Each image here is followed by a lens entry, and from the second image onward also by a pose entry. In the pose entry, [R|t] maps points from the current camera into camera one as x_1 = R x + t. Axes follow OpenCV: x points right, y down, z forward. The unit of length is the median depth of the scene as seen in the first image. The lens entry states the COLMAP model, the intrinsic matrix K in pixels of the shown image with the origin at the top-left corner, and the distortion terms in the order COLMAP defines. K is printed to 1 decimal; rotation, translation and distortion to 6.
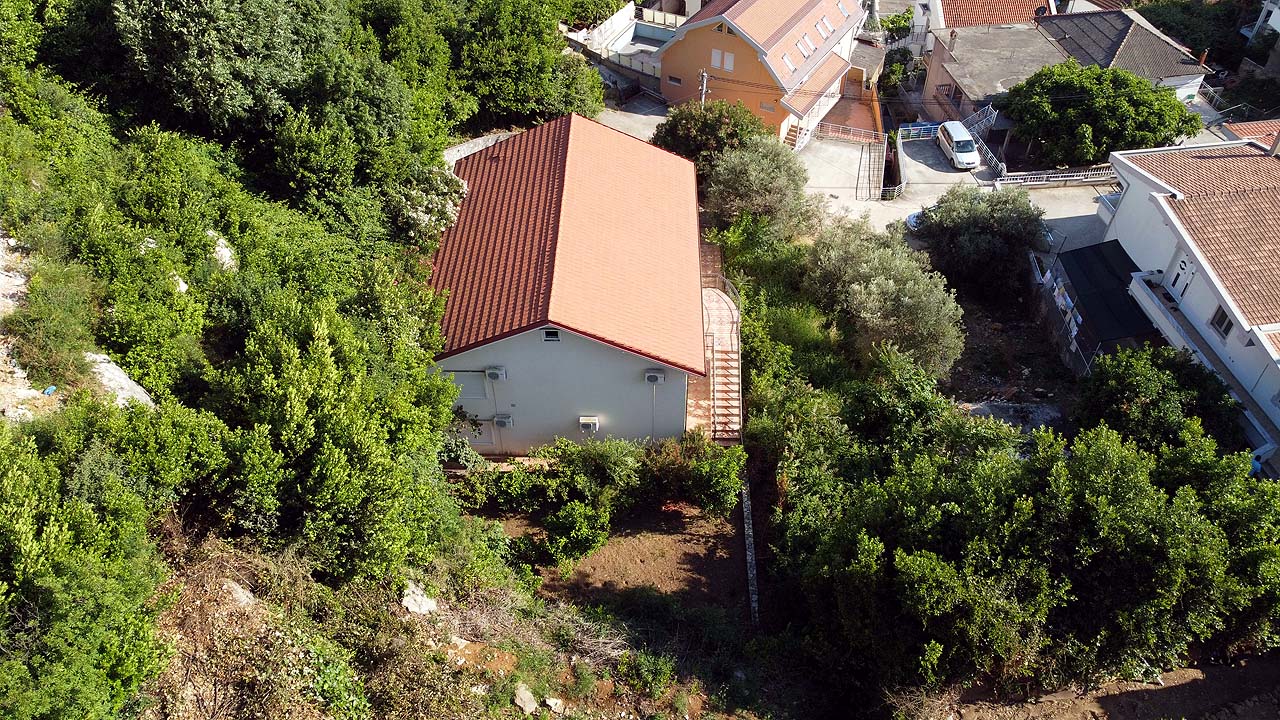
lens RADIAL K [[958.8, 0, 634.0], [0, 958.8, 359.5], [0, 0, 1]] dist [-0.006910, 0.000666]
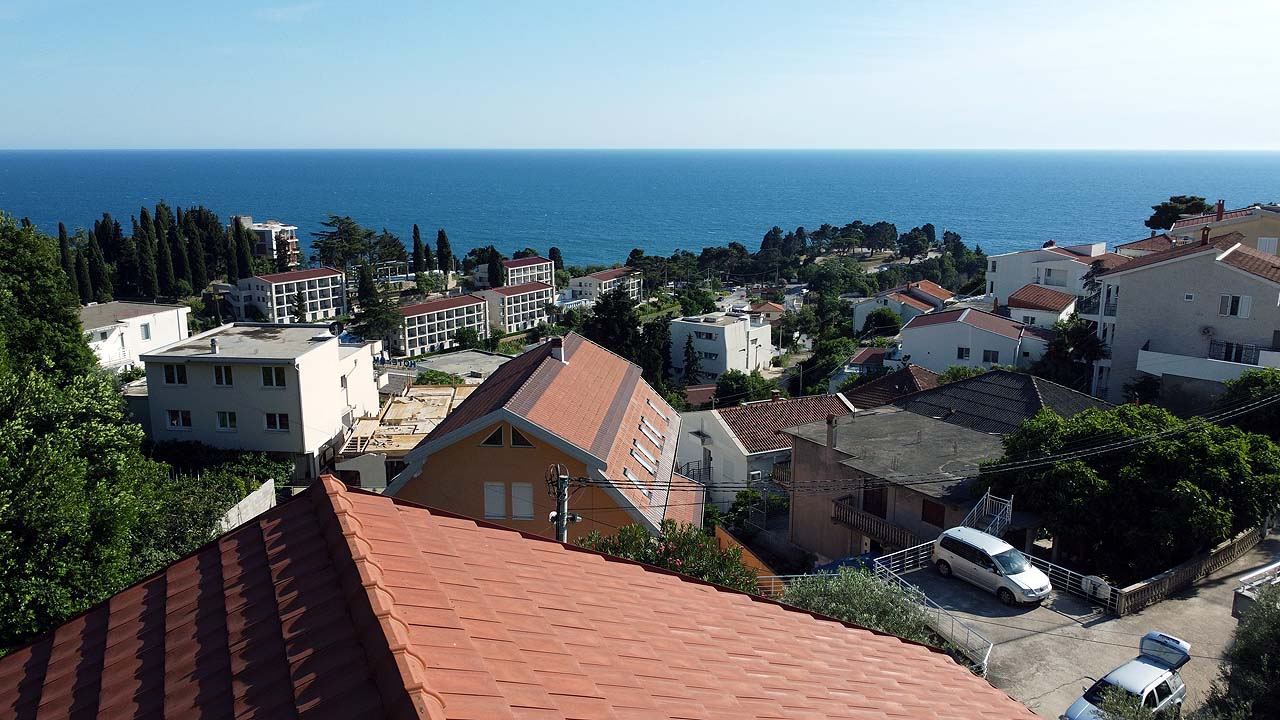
lens RADIAL K [[958.8, 0, 634.0], [0, 958.8, 359.5], [0, 0, 1]] dist [-0.006910, 0.000666]
pose [[0.872405, -0.063633, 0.484625, -0.091520], [0.317487, 0.827625, -0.462859, -0.138008], [-0.371635, 0.557663, 0.742226, 0.633209]]
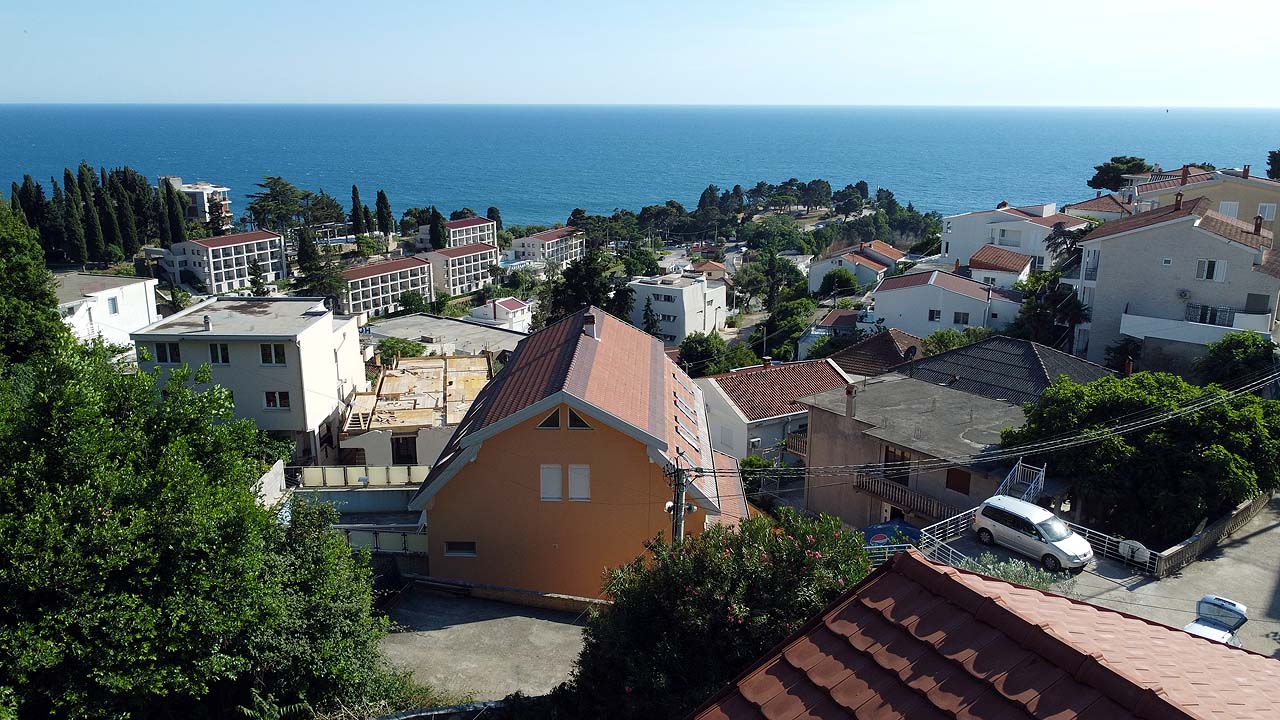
lens RADIAL K [[958.8, 0, 634.0], [0, 958.8, 359.5], [0, 0, 1]] dist [-0.006910, 0.000666]
pose [[0.834741, -0.098662, 0.541732, -0.148984], [0.360605, 0.841451, -0.402399, -0.172845], [-0.416139, 0.531250, 0.737971, 0.655772]]
